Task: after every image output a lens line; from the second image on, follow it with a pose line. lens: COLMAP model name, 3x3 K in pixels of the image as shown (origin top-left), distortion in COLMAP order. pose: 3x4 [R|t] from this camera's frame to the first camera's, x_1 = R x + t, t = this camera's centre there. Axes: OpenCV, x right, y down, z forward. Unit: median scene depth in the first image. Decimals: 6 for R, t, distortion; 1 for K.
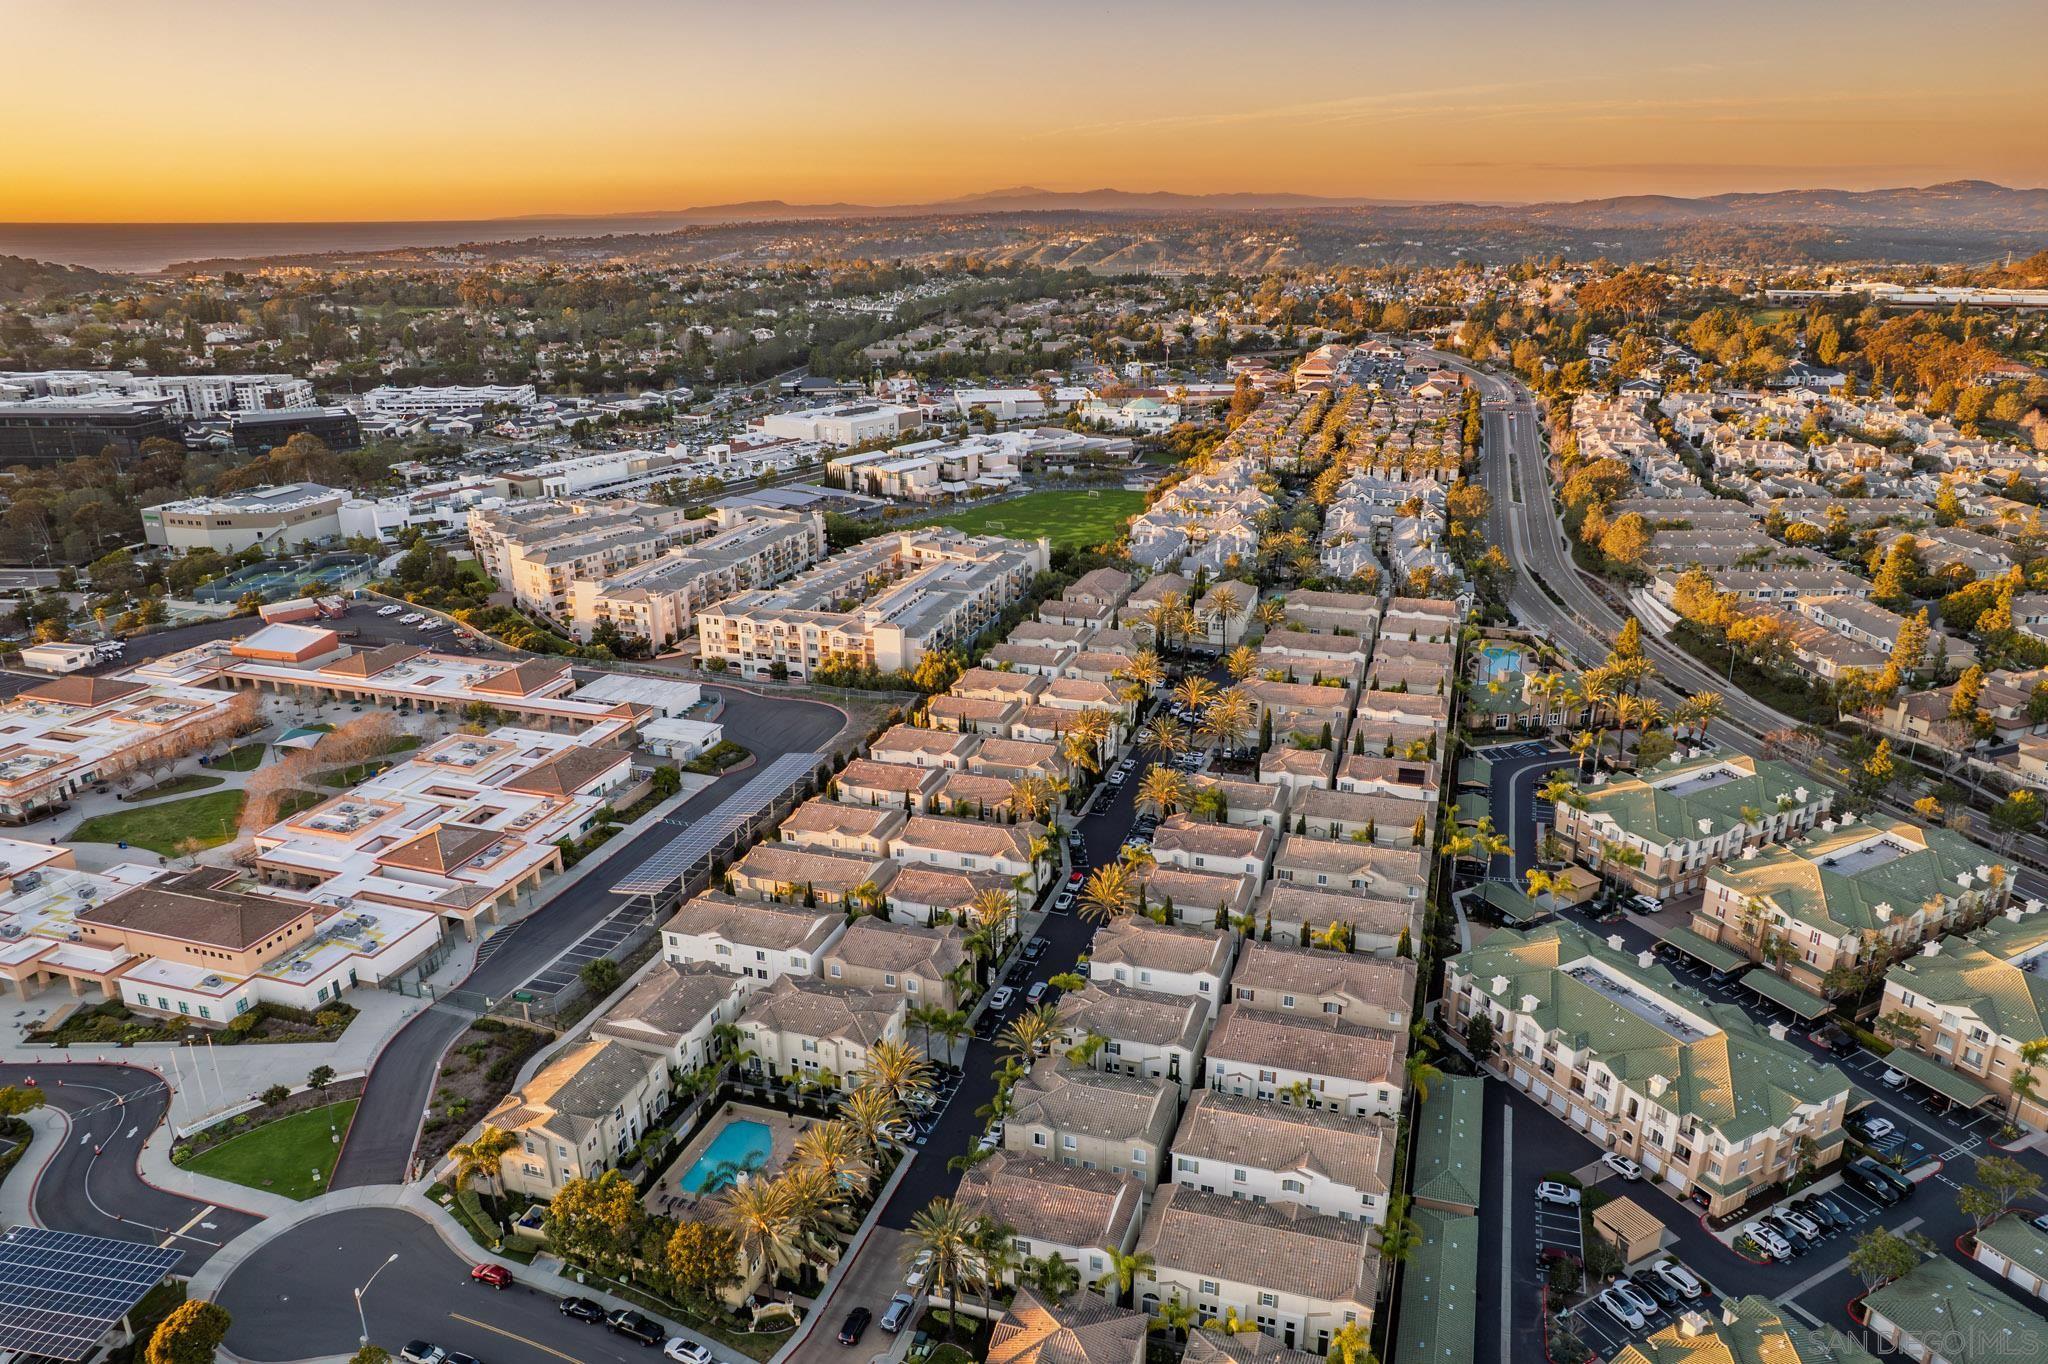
lens RADIAL K [[1390.8, 0, 1053.5], [0, 1390.8, 680.3], [0, 0, 1]] dist [-0.072060, 0.065456]
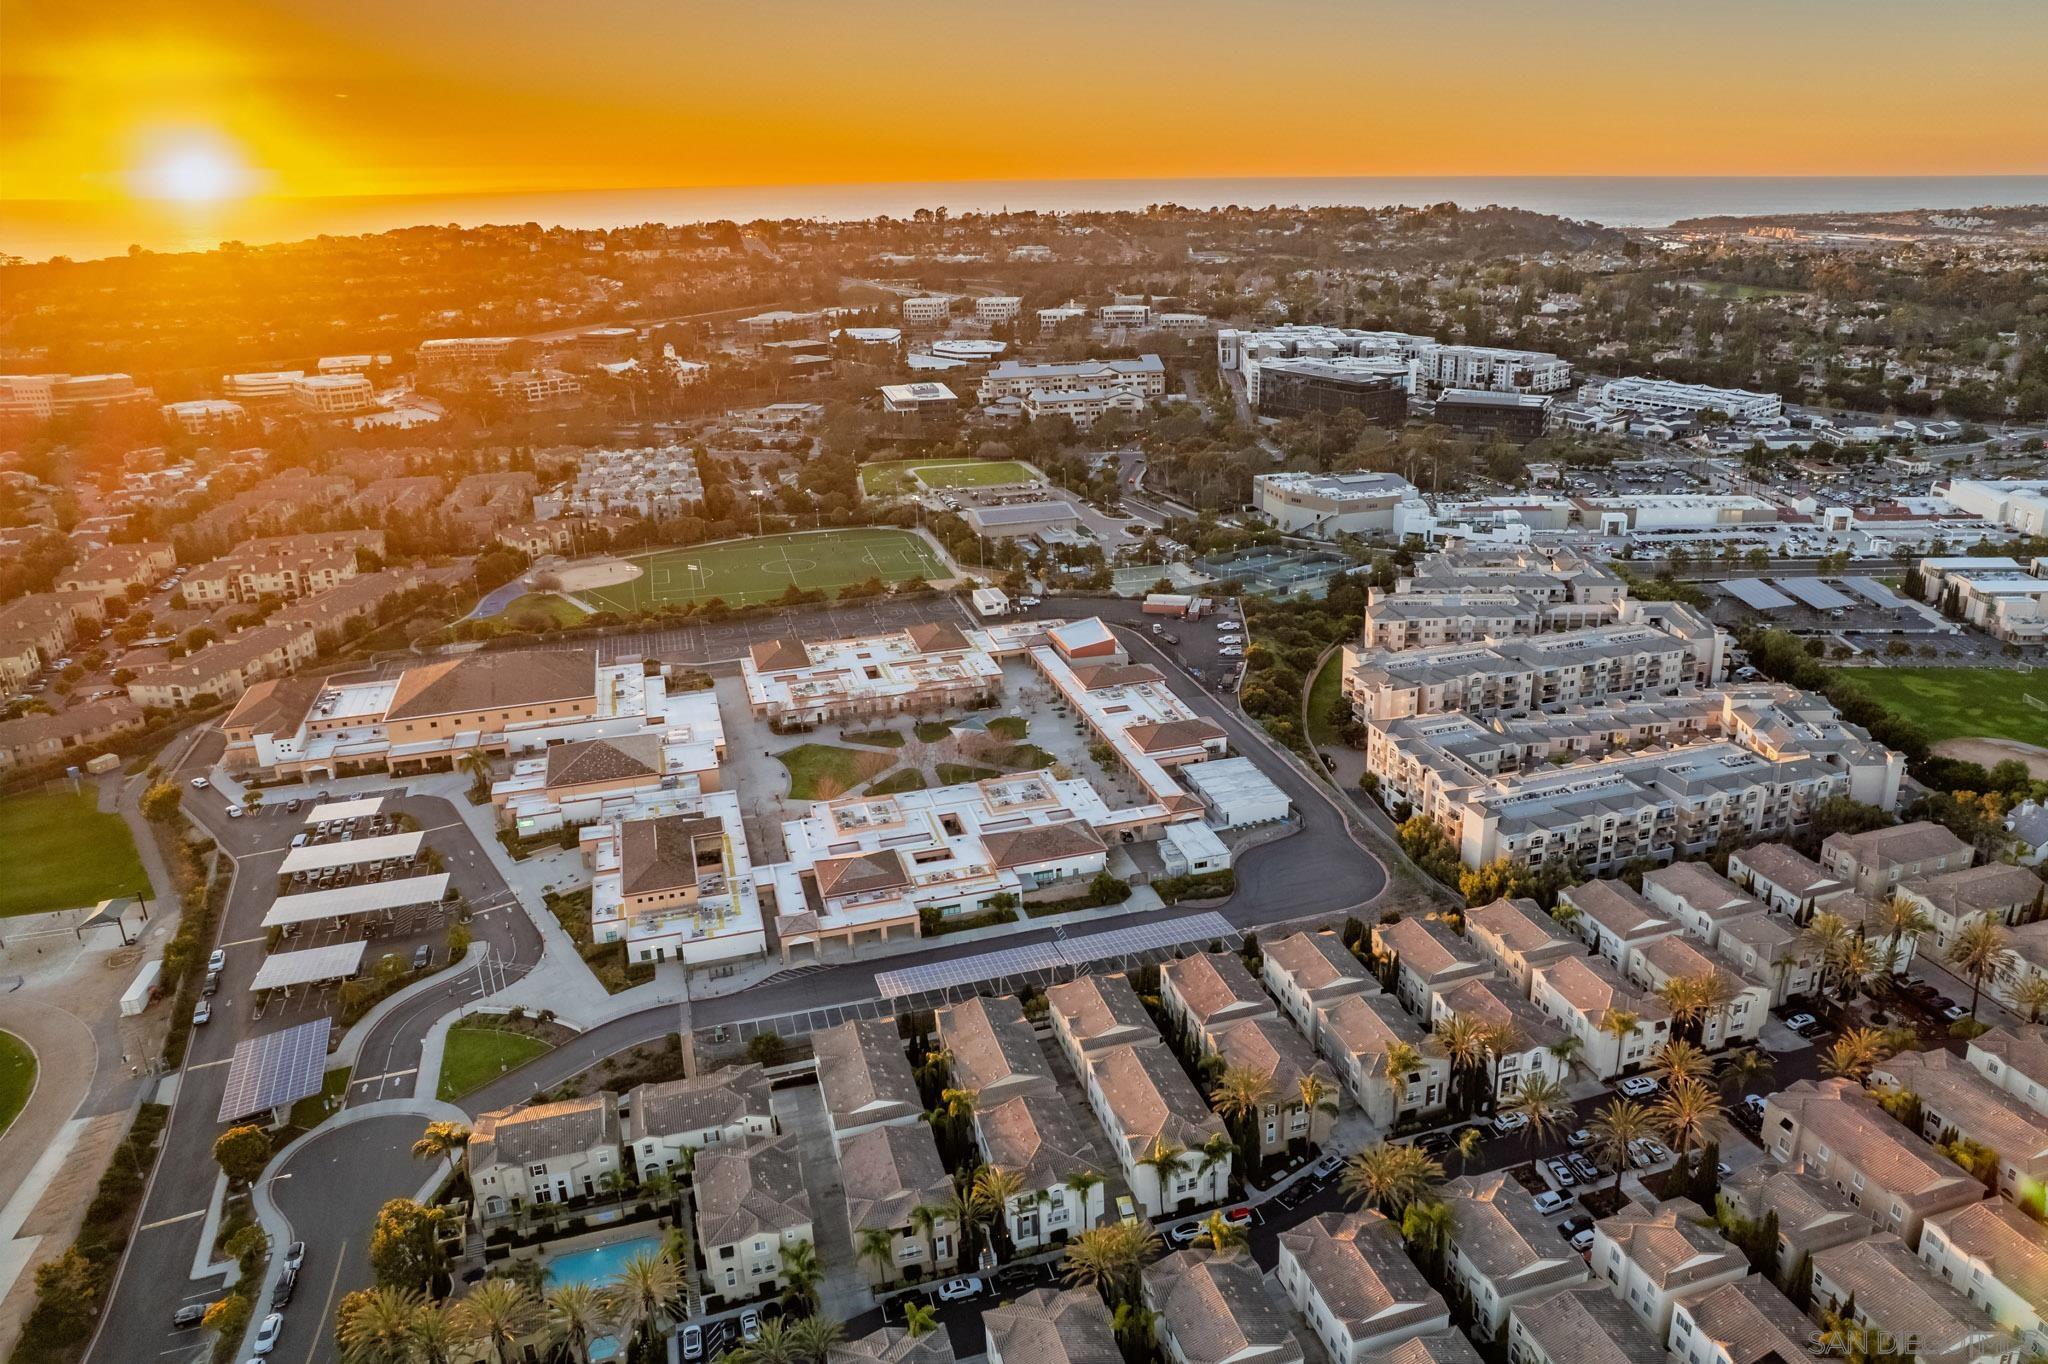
lens RADIAL K [[1410.1, 0, 1123.1], [0, 1410.1, 675.4], [0, 0, 1]] dist [-0.077595, 0.074381]
pose [[0.590424, 0.270305, -0.760483, 0.402307], [-0.253218, 0.956713, 0.143459, -0.198689], [0.766342, 0.107866, 0.633312, 0.339351]]
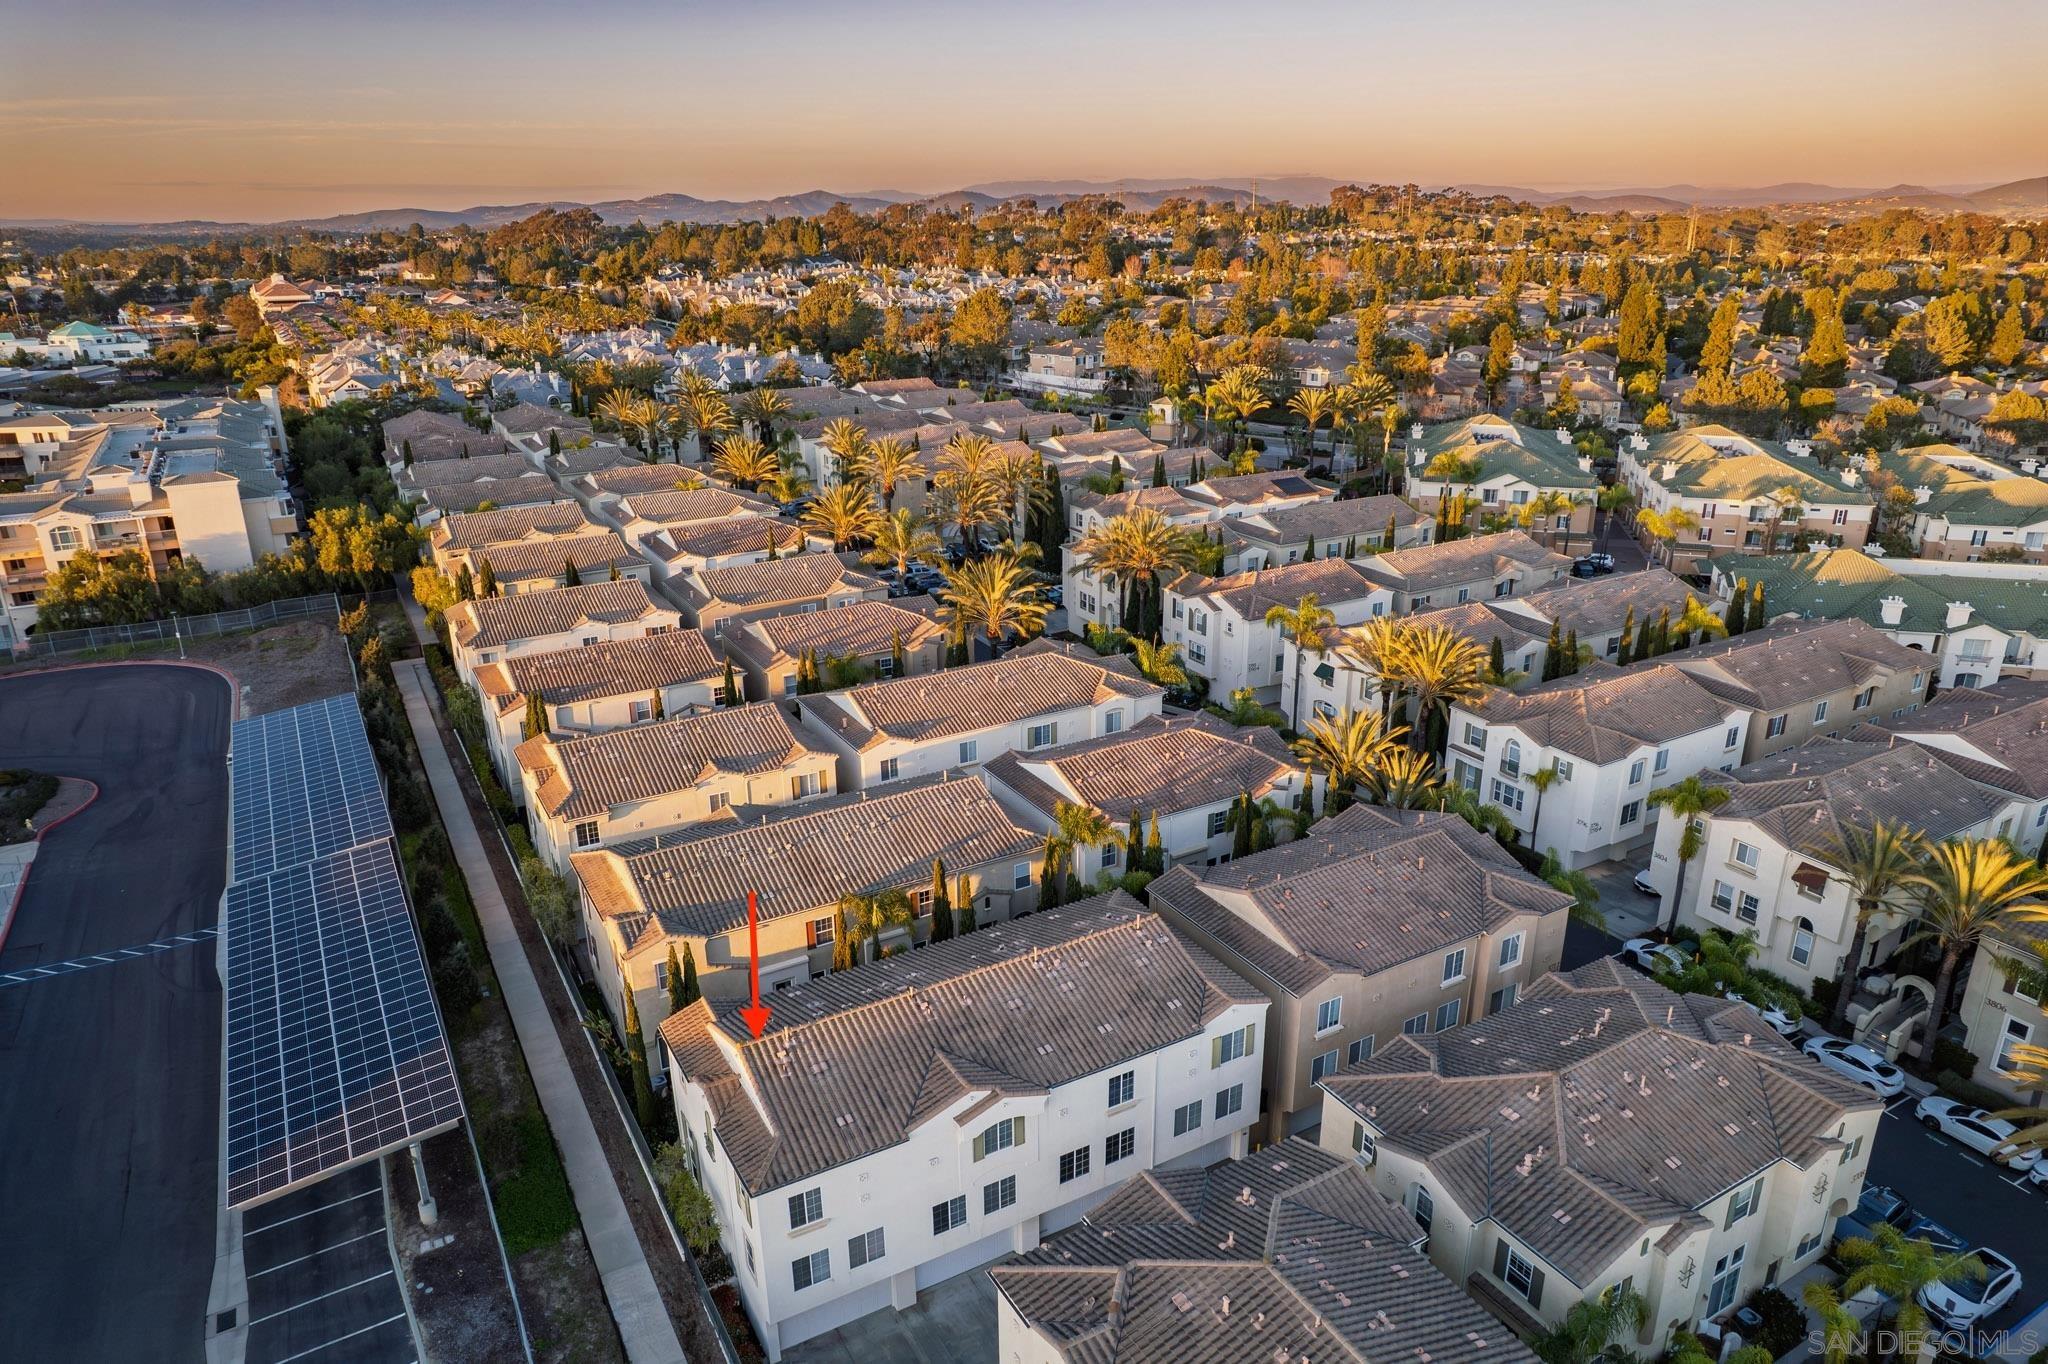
lens RADIAL K [[1311.6, 0, 1040.6], [0, 1311.6, 686.4], [0, 0, 1]] dist [-0.071391, 0.061542]
pose [[0.676484, -0.251397, 0.692220, -0.272533], [0.242379, 0.963570, 0.113075, 0.054184], [-0.695429, 0.091286, 0.712773, 0.550673]]
